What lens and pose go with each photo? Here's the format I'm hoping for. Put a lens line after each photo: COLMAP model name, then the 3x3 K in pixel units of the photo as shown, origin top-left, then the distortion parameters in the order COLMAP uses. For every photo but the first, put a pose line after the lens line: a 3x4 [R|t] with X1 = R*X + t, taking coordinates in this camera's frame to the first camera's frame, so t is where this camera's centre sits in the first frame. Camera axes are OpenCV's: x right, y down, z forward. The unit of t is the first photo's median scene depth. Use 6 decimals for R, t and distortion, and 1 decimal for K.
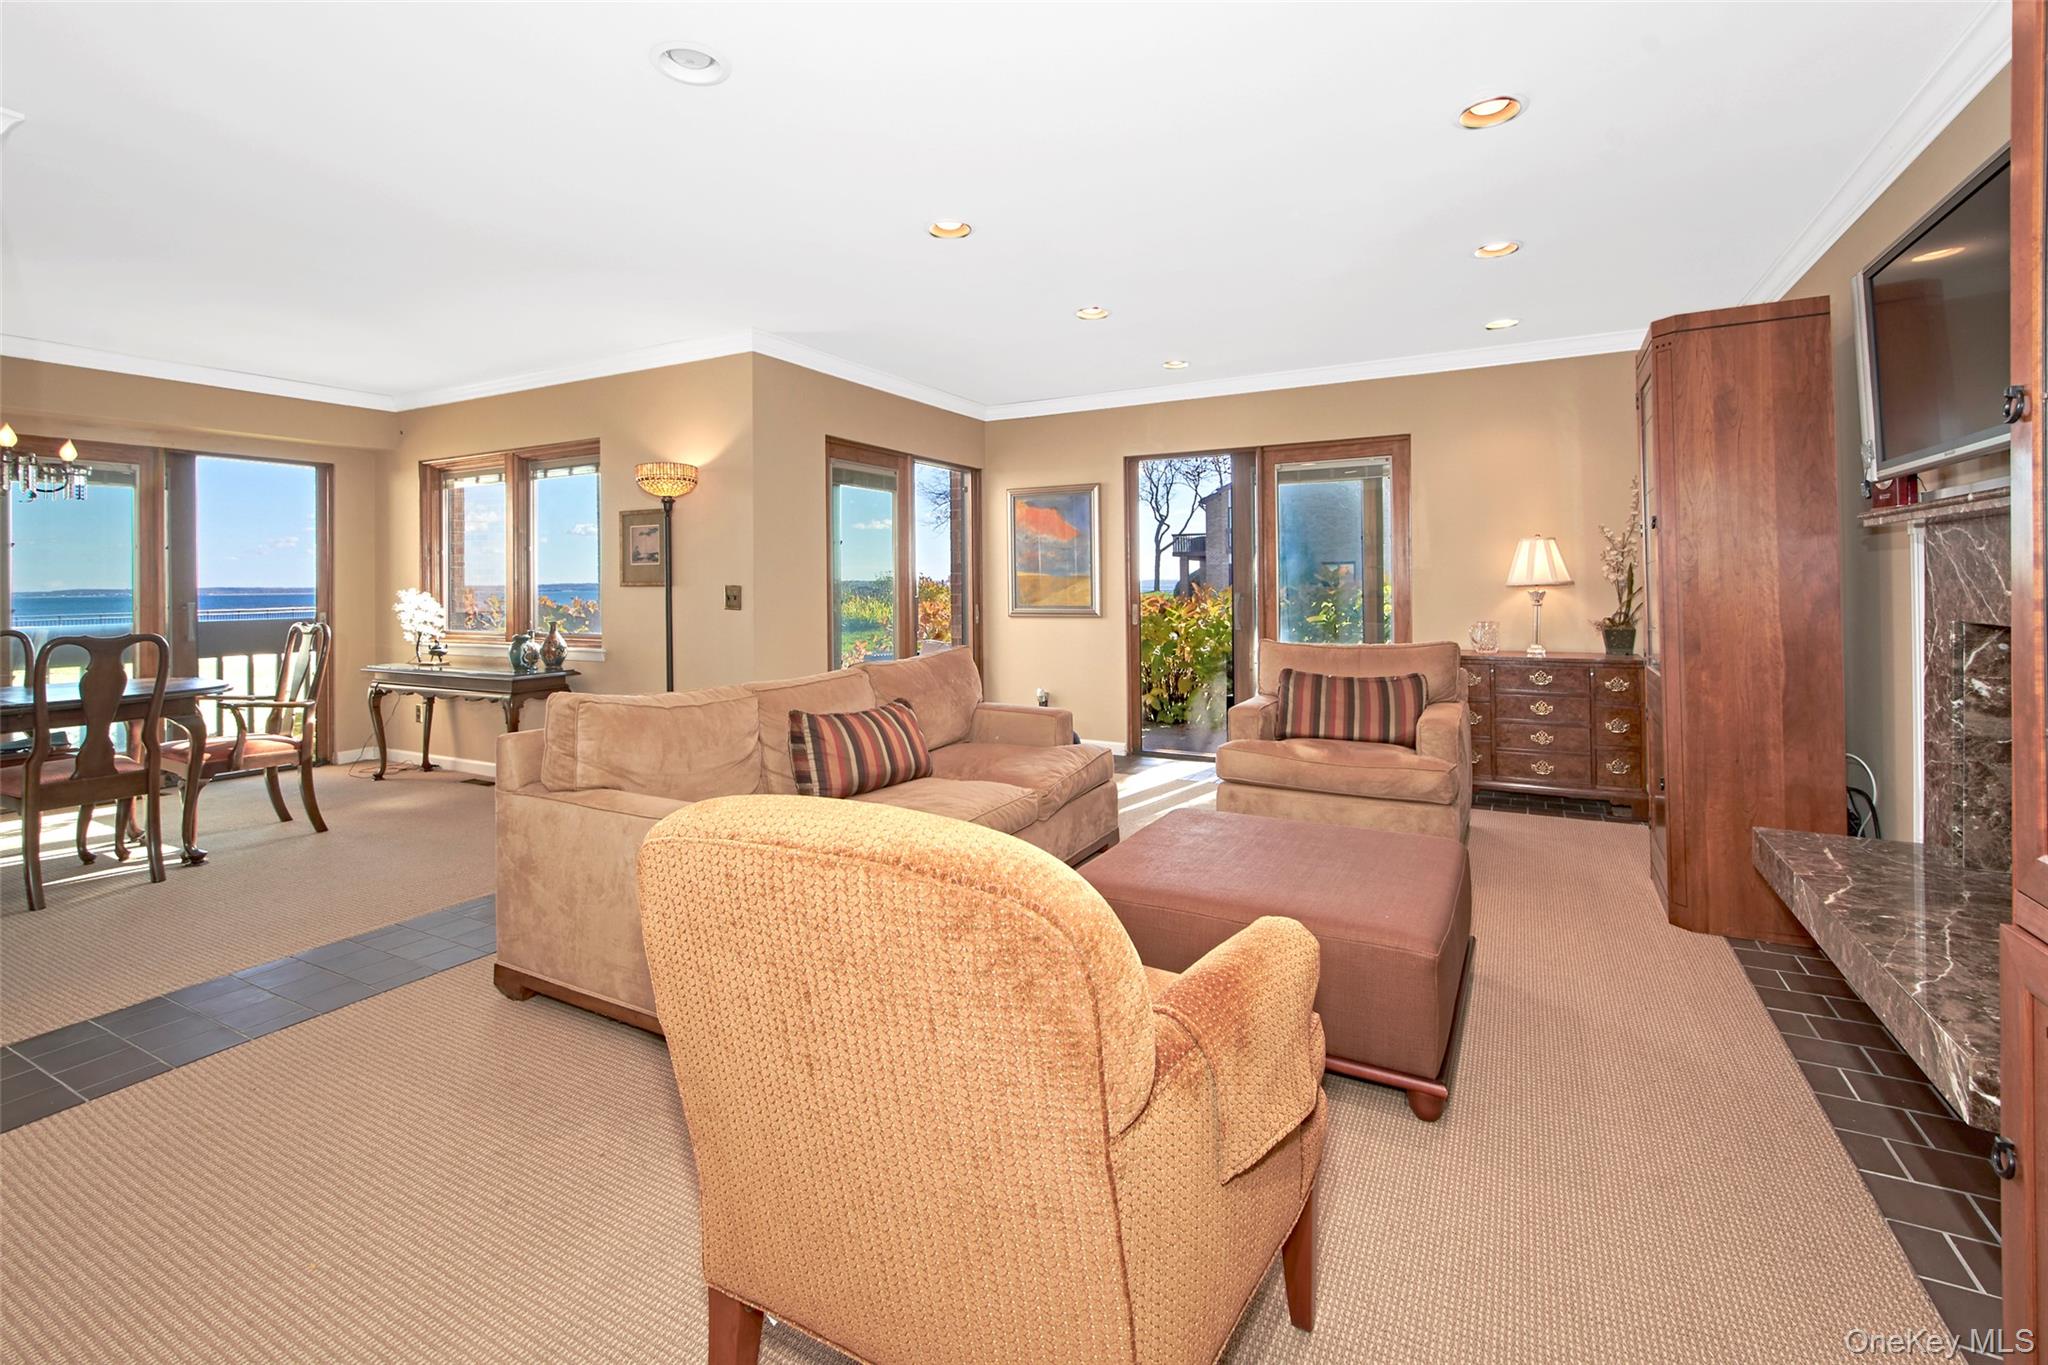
lens RADIAL K [[910.9, 0, 1009.0], [0, 910.9, 671.9], [0, 0, 1]] dist [-0.014111, -0.000481]
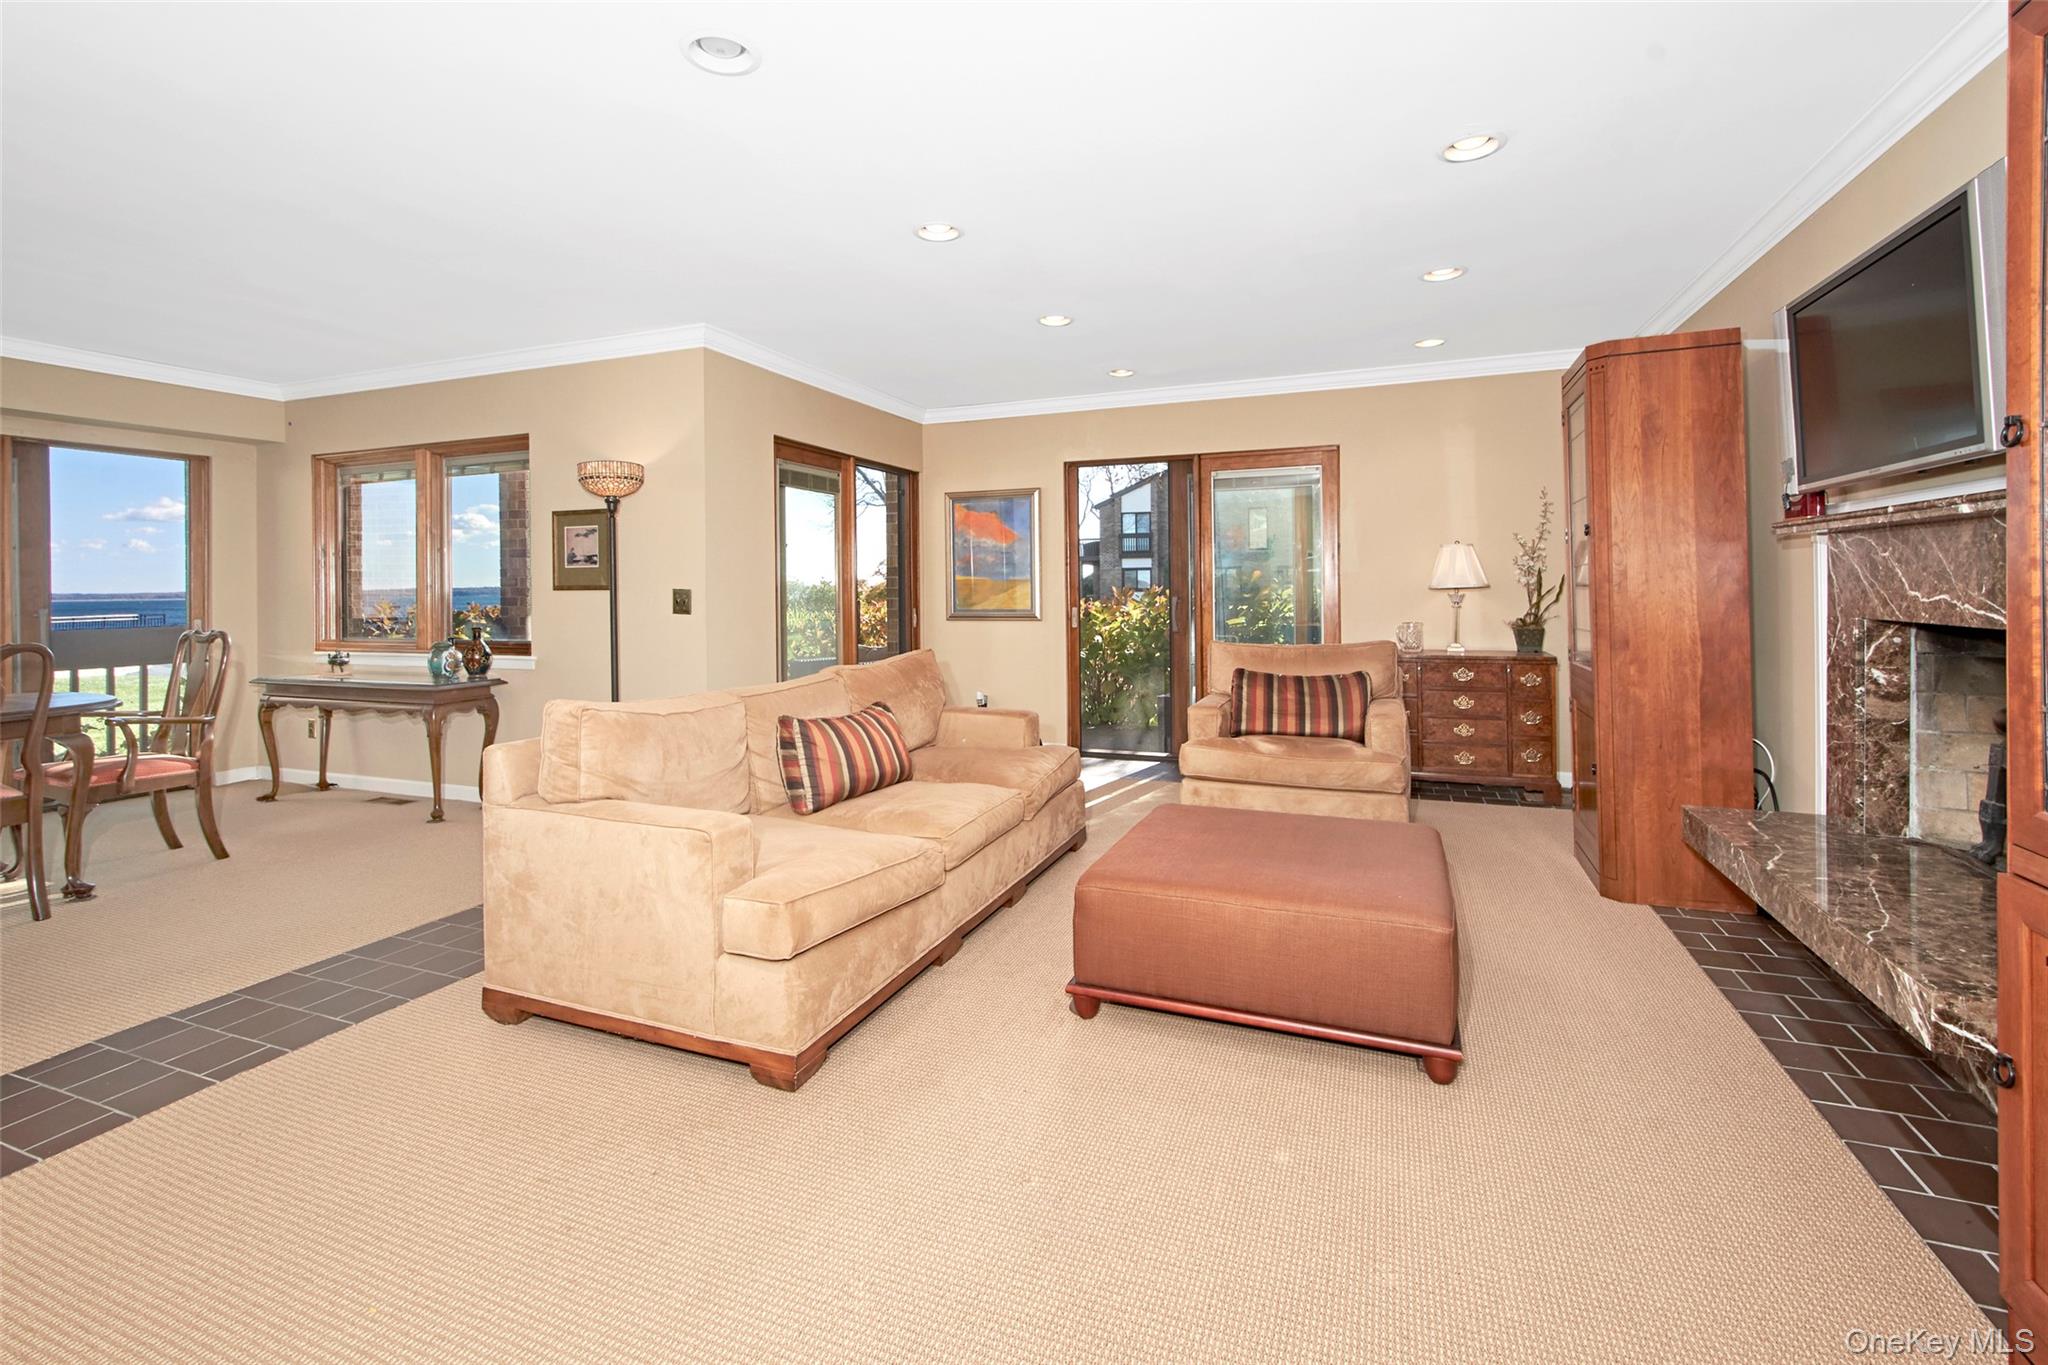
lens RADIAL K [[910.9, 0, 1007.0], [0, 910.9, 683.4], [0, 0, 1]] dist [-0.014111, -0.000481]
pose [[0.992883, -0.013245, 0.118355, -0.109657], [0.012383, 0.999891, 0.008018, 0.002400], [-0.118449, -0.006495, 0.992939, -0.004684]]
